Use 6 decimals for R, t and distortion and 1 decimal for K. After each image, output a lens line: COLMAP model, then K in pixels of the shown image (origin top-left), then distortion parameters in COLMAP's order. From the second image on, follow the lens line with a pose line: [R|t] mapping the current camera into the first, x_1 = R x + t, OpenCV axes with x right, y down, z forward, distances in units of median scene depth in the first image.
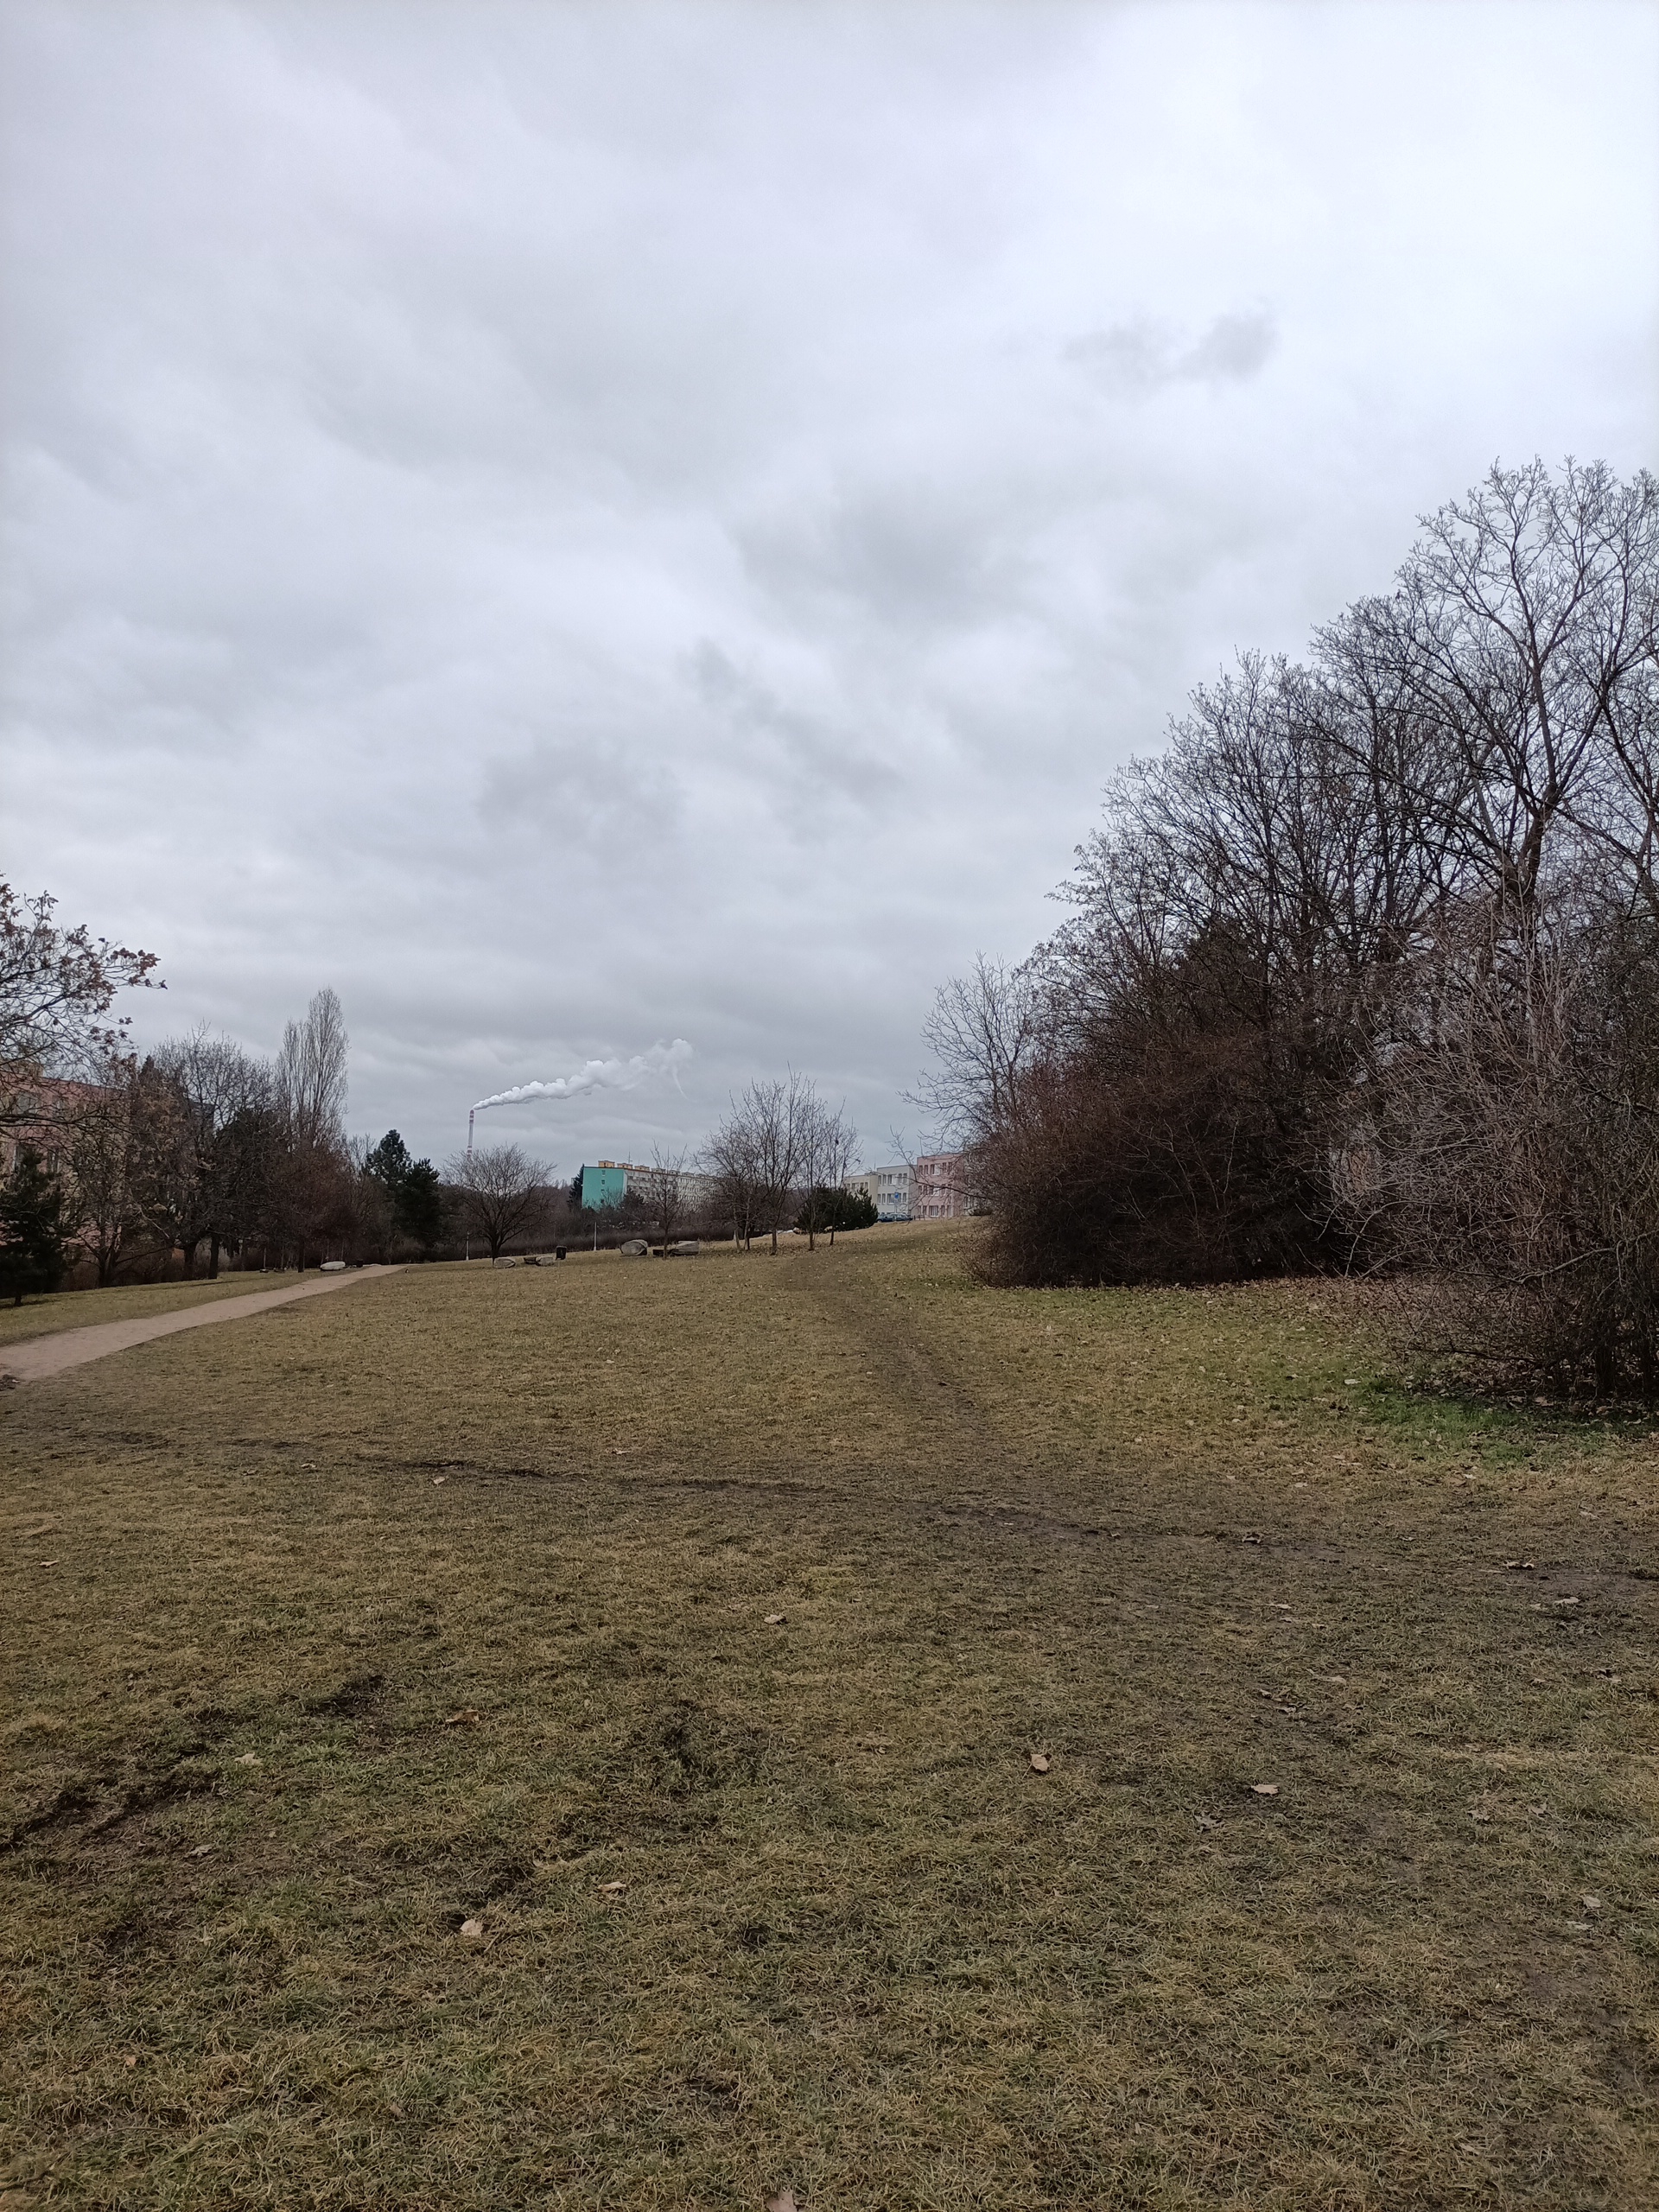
lens RADIAL K [[1536.1, 0, 825.3], [0, 1536.1, 1098.3], [0, 0, 1]] dist [-0.000405, -0.019283]
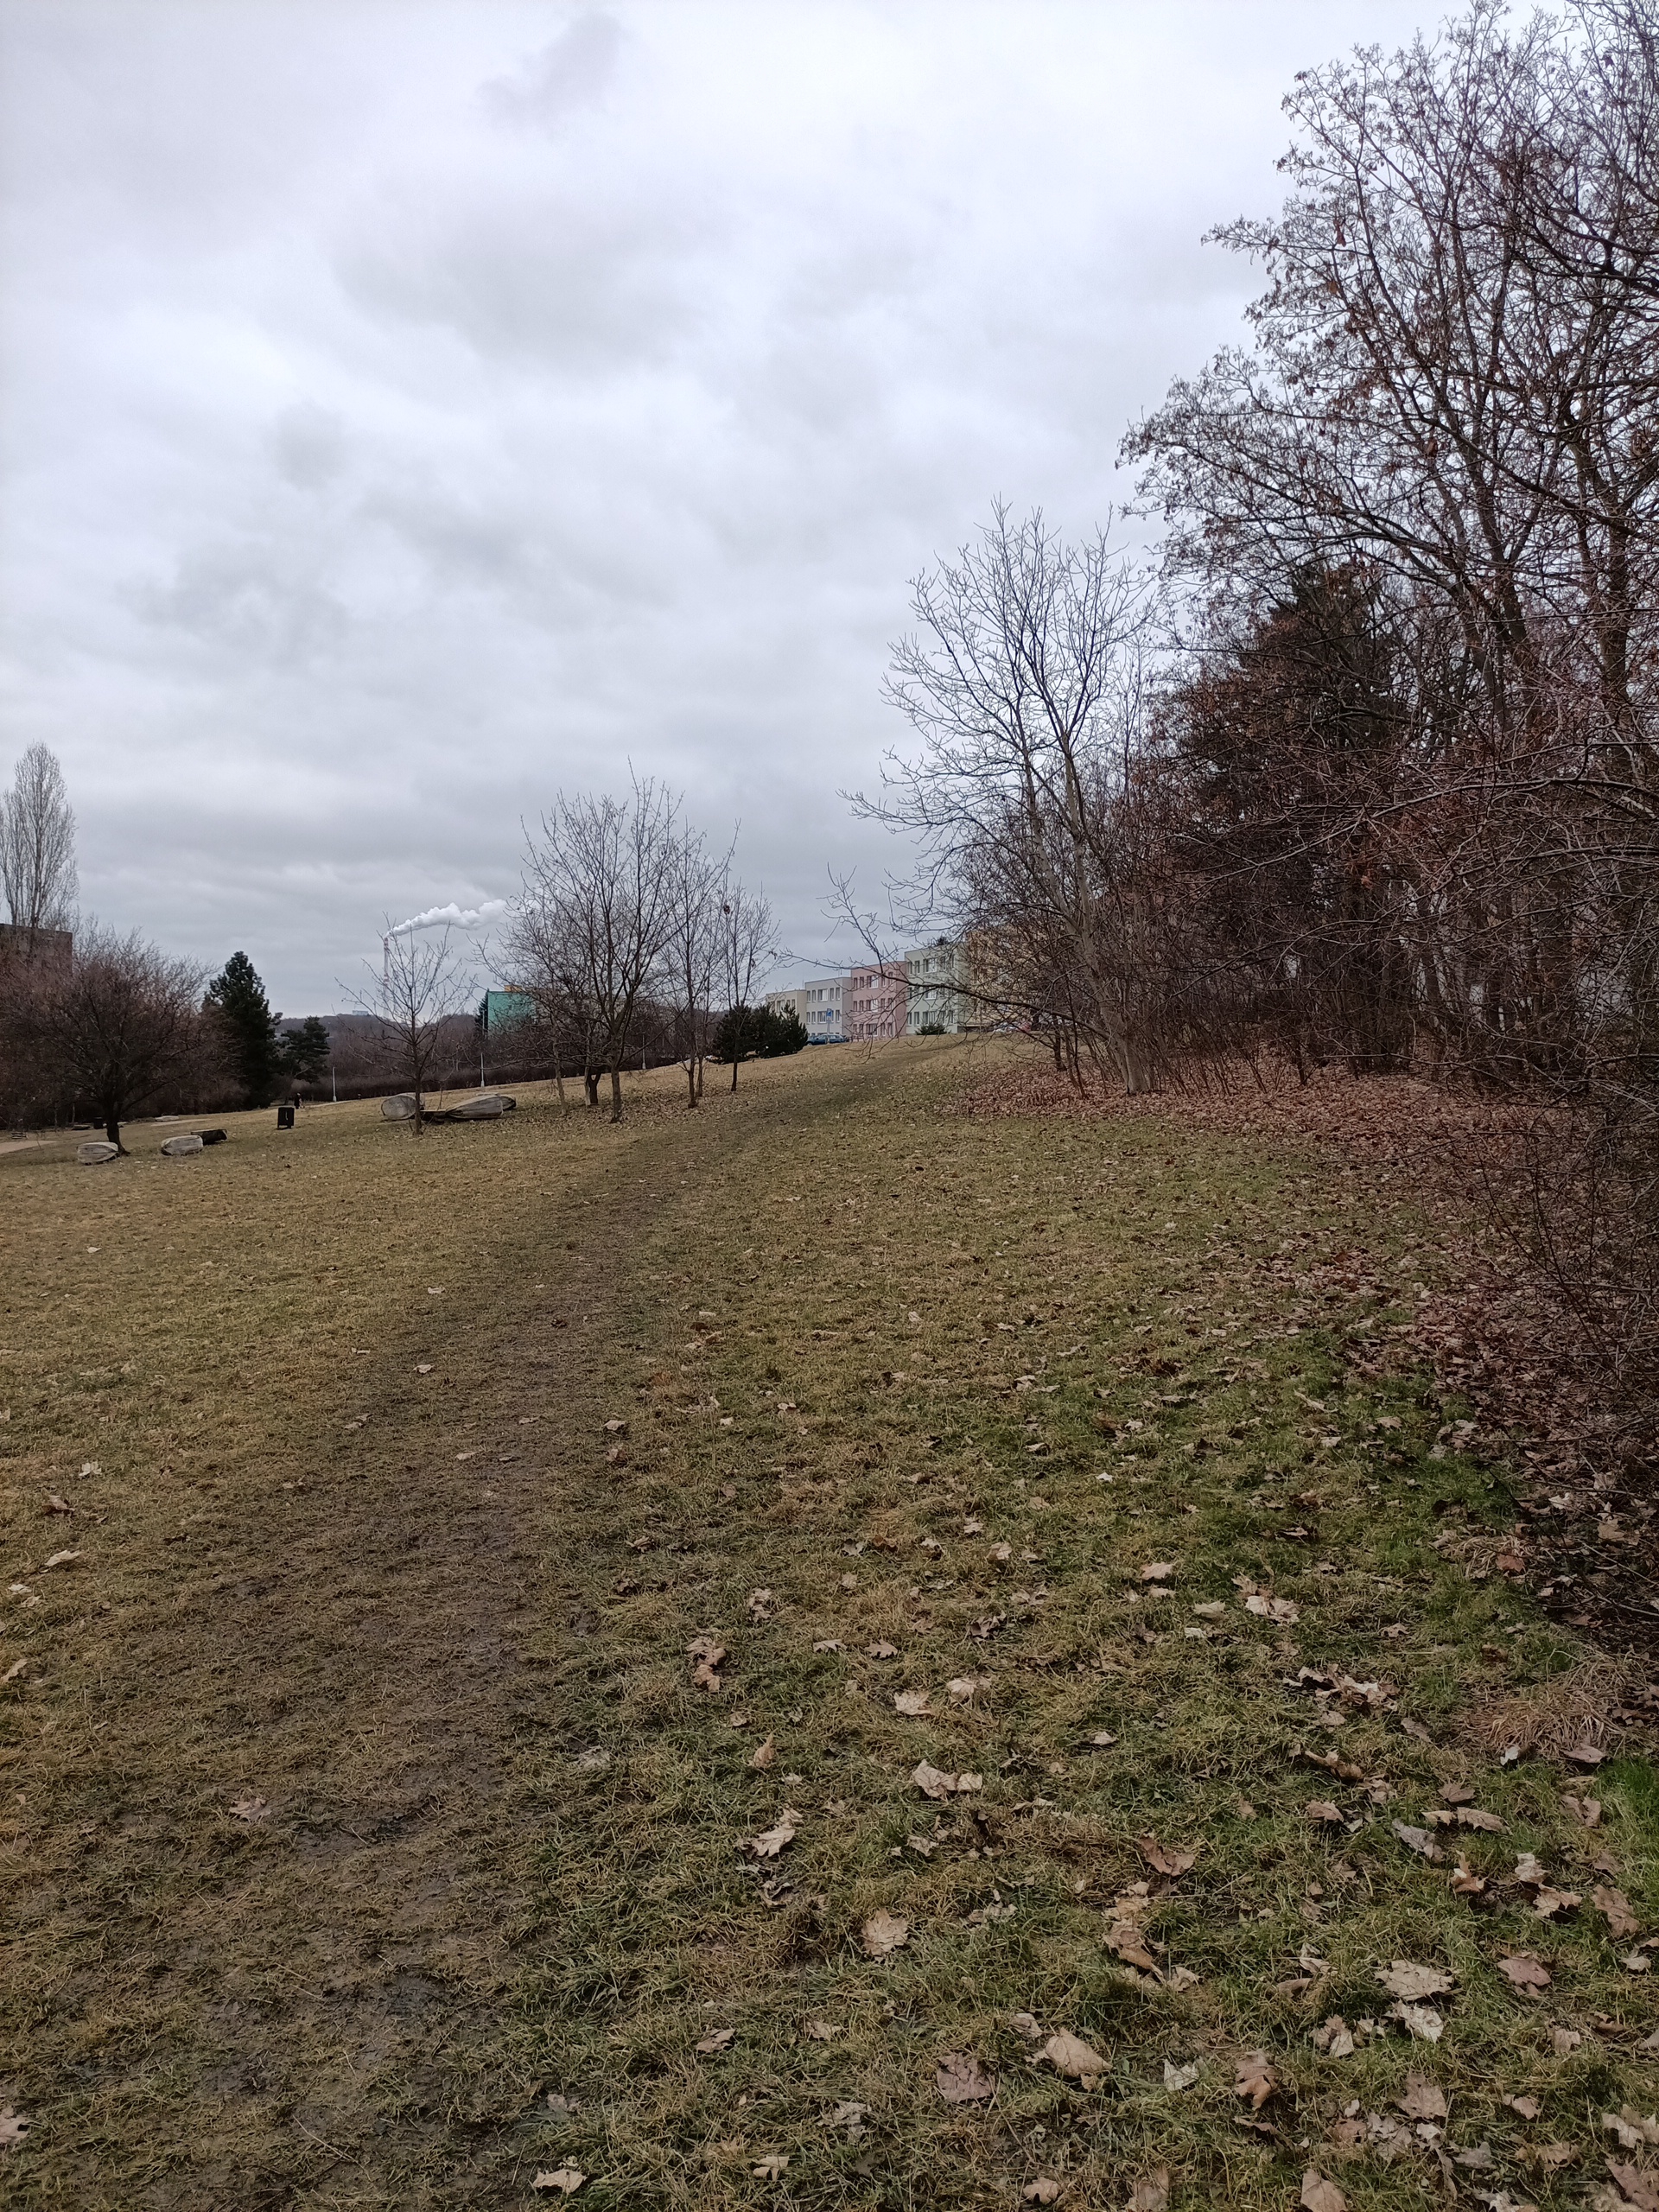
lens RADIAL K [[1536.1, 0, 838.7], [0, 1536.1, 1125.4], [0, 0, 1]] dist [-0.000405, -0.019283]
pose [[0.998178, -0.030065, 0.052308, 0.008530], [0.022758, 0.990573, 0.135080, 0.016748], [-0.055876, -0.133643, 0.989453, 0.241954]]
